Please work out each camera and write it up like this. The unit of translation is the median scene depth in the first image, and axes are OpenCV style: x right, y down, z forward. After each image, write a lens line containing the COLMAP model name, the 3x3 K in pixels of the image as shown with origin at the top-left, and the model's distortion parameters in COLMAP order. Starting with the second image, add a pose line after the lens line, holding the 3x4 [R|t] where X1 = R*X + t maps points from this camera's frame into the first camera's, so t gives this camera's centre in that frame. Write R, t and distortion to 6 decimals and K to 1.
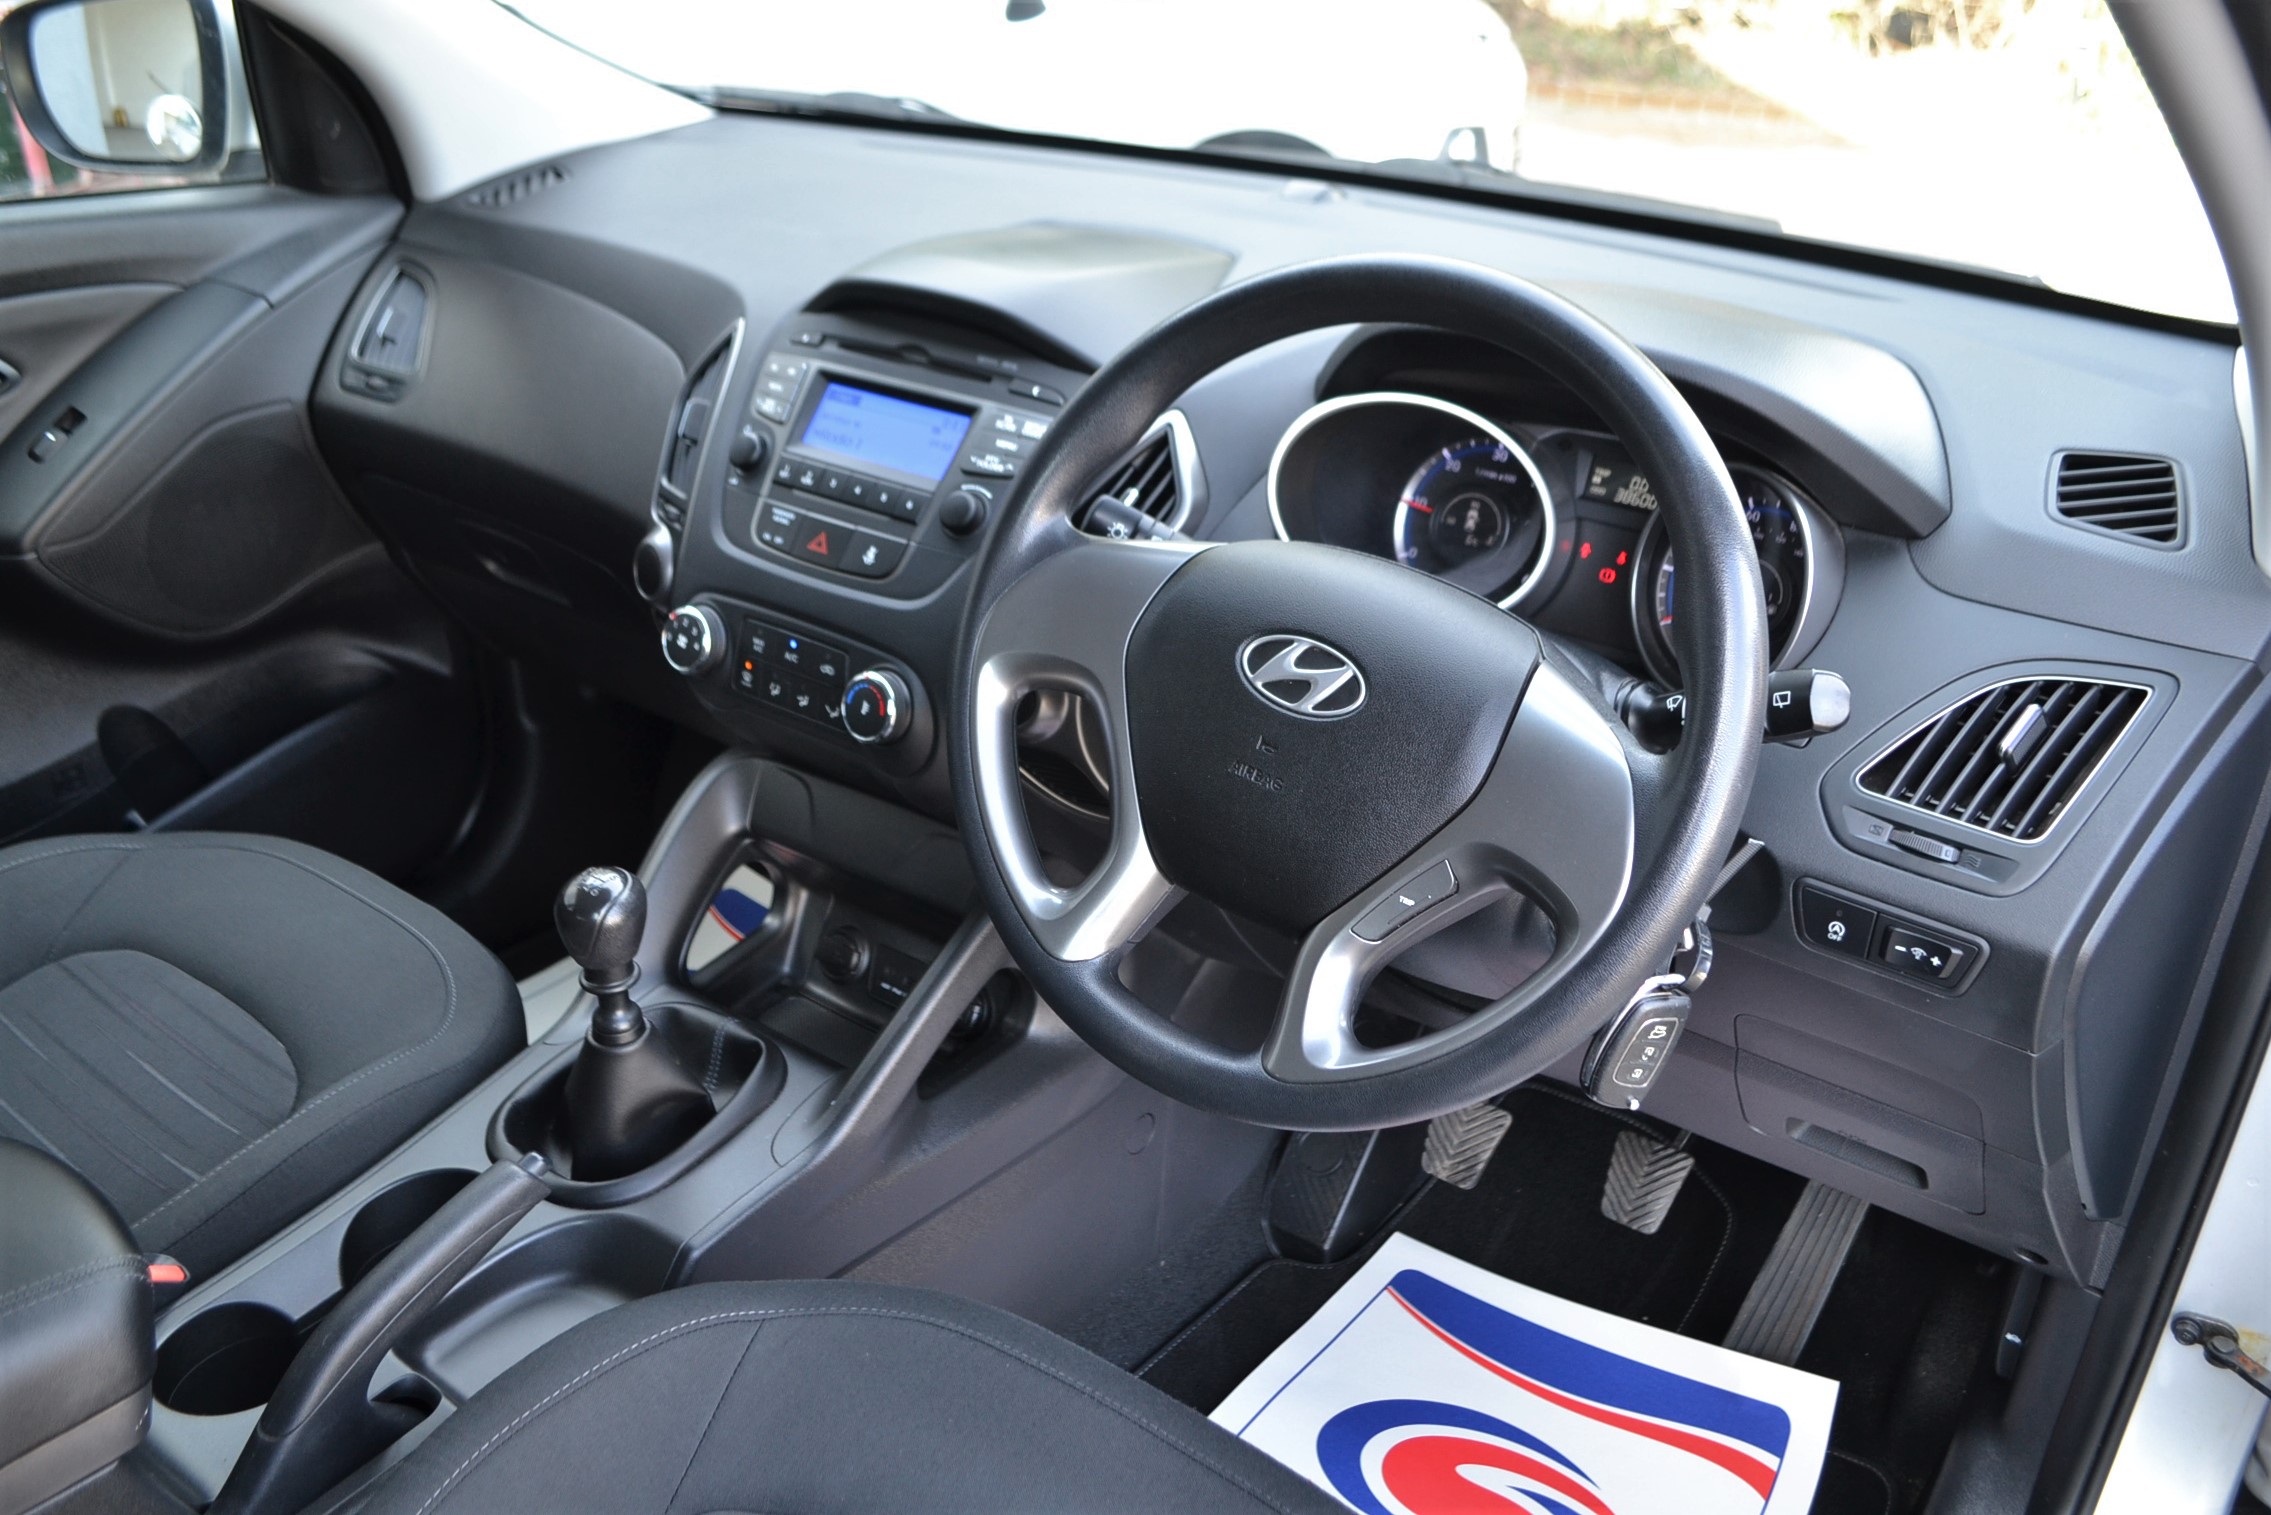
lens RADIAL K [[1812.5, 0, 1135.5], [0, 1812.5, 757.5], [0, 0, 1]] dist [-0.069579, 0.001364]
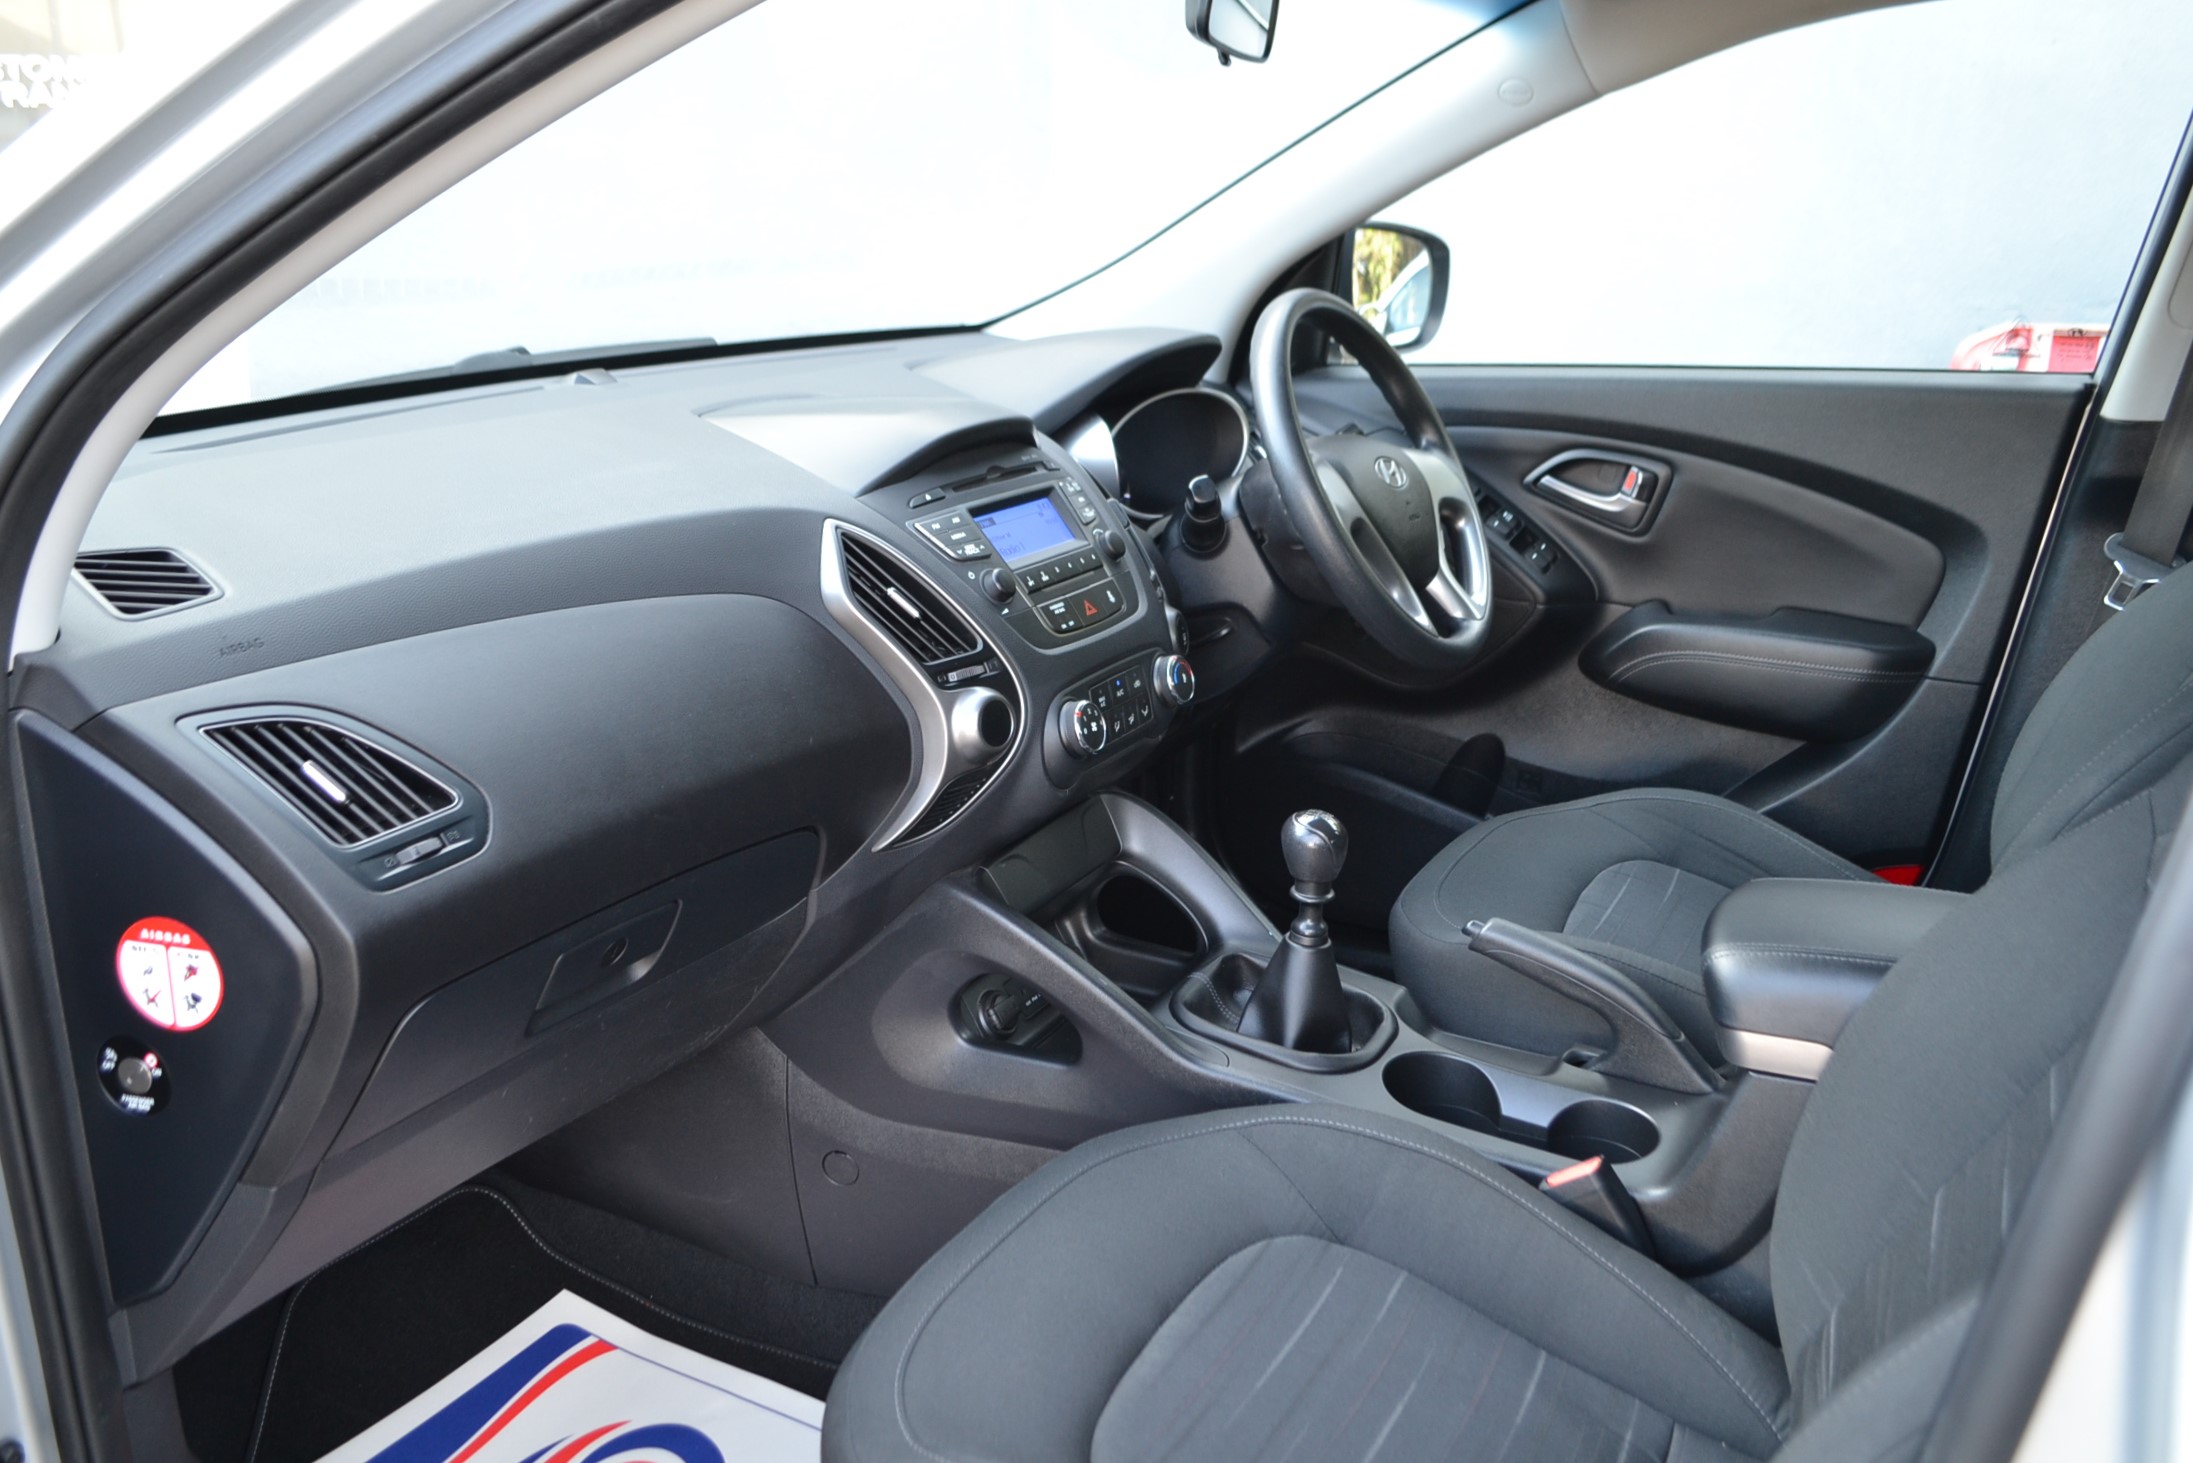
lens RADIAL K [[1792.5, 0, 1096.6], [0, 1792.5, 754.8], [0, 0, 1]] dist [-0.066165, 0.000646]
pose [[-0.135847, -0.332749, 0.933179, -1.356627], [0.428627, 0.829457, 0.358161, -0.470471], [-0.893210, 0.448641, 0.029946, 0.960264]]
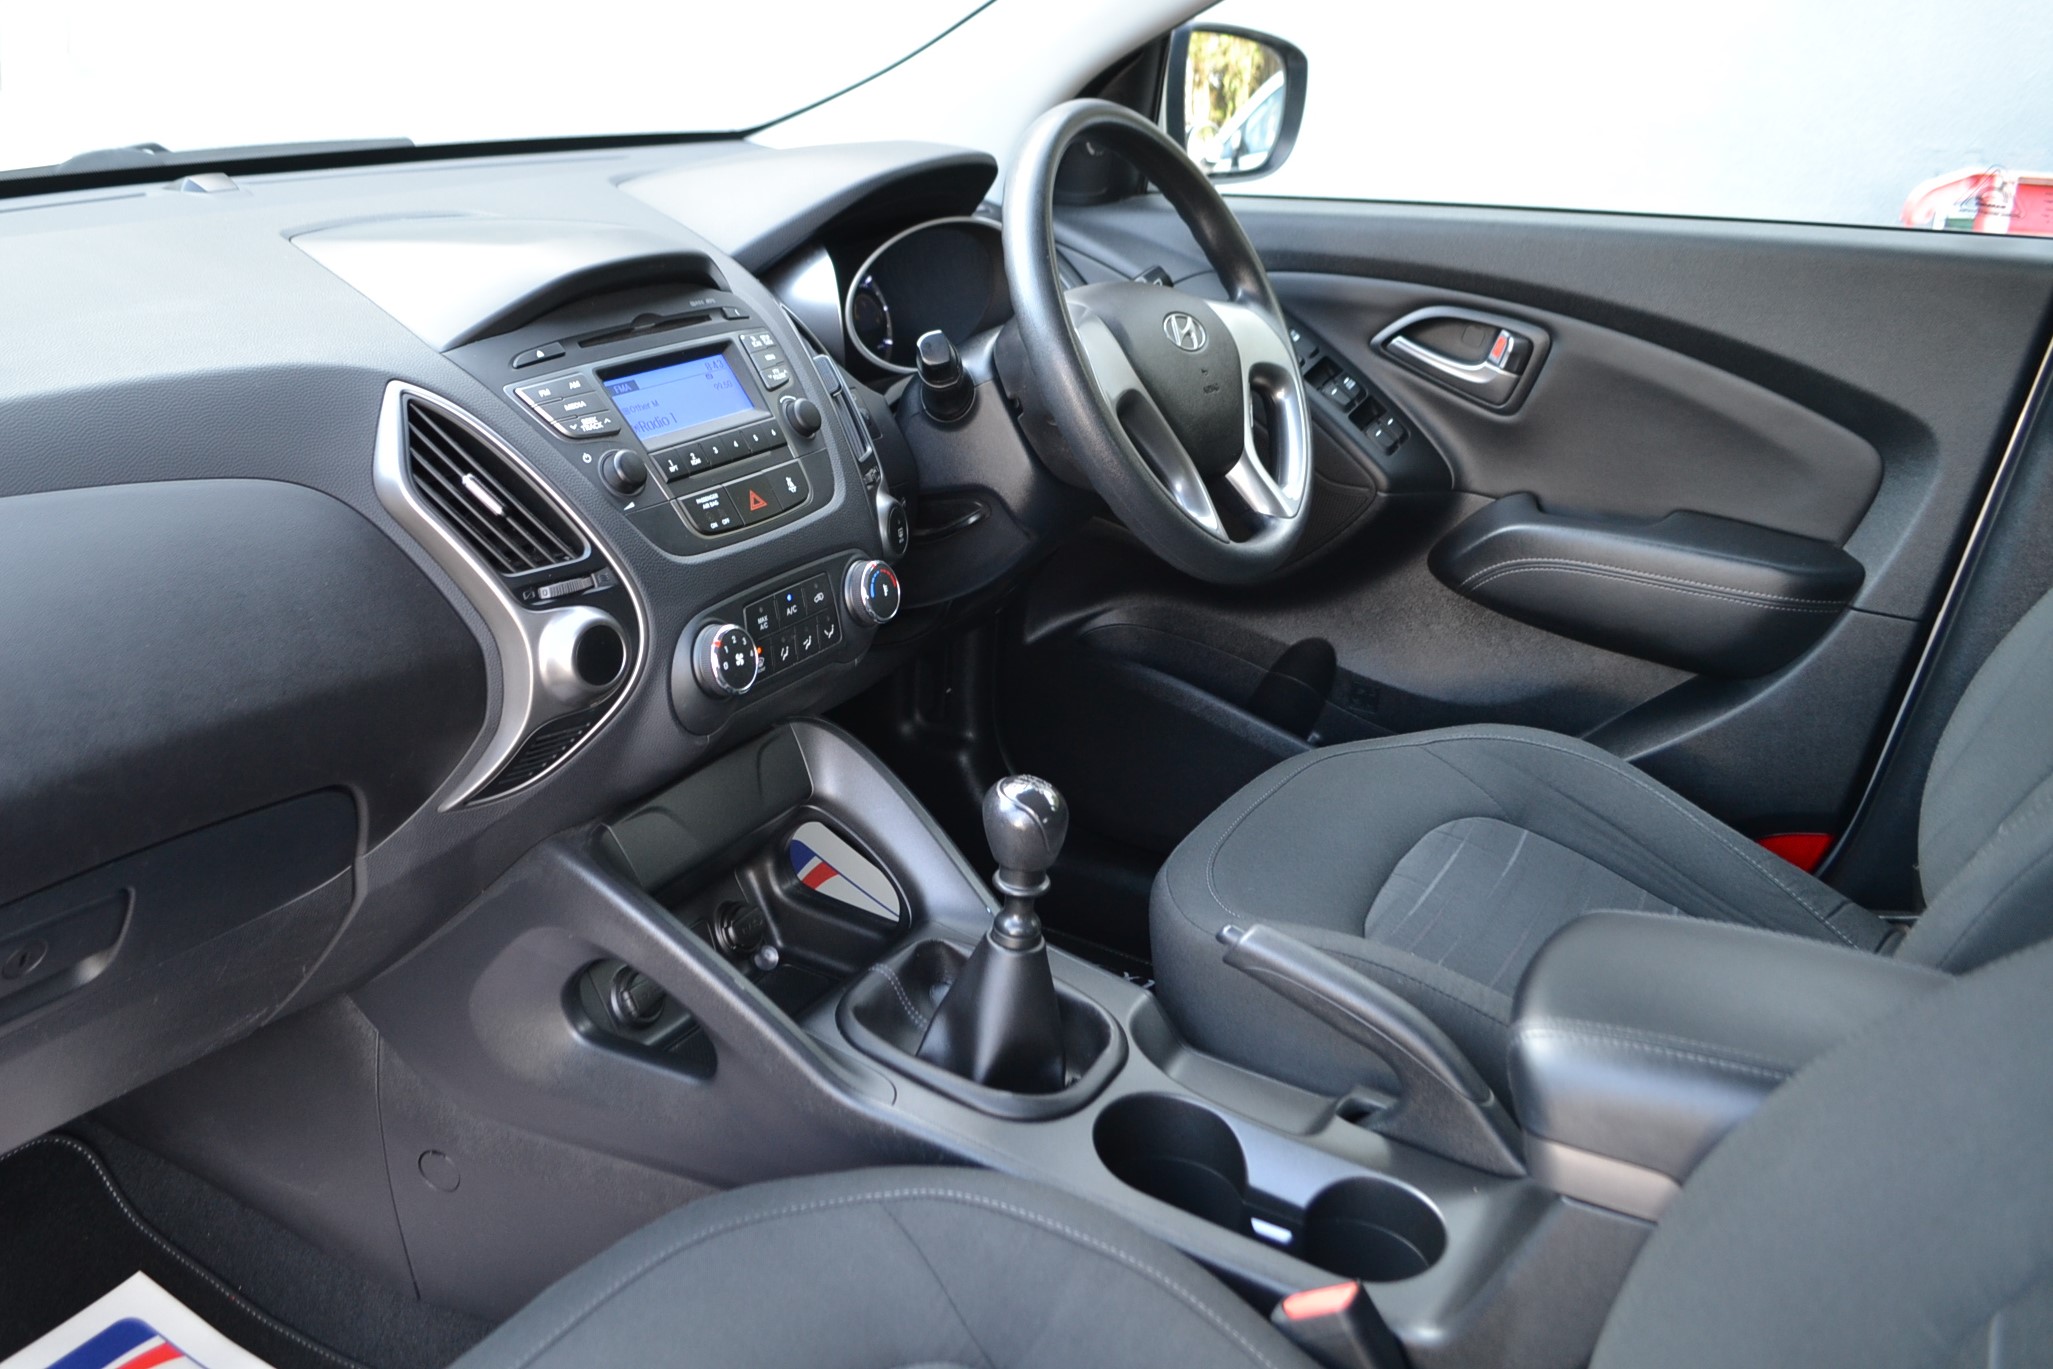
lens RADIAL K [[1802.0, 0, 894.3], [0, 1802.0, 619.0], [0, 0, 1]] dist [-0.072059, 0.007170]
pose [[-0.065315, -0.363977, 0.929115, -1.098505], [0.411186, 0.838562, 0.357408, -0.376520], [-0.909209, 0.405383, 0.094891, 0.821967]]
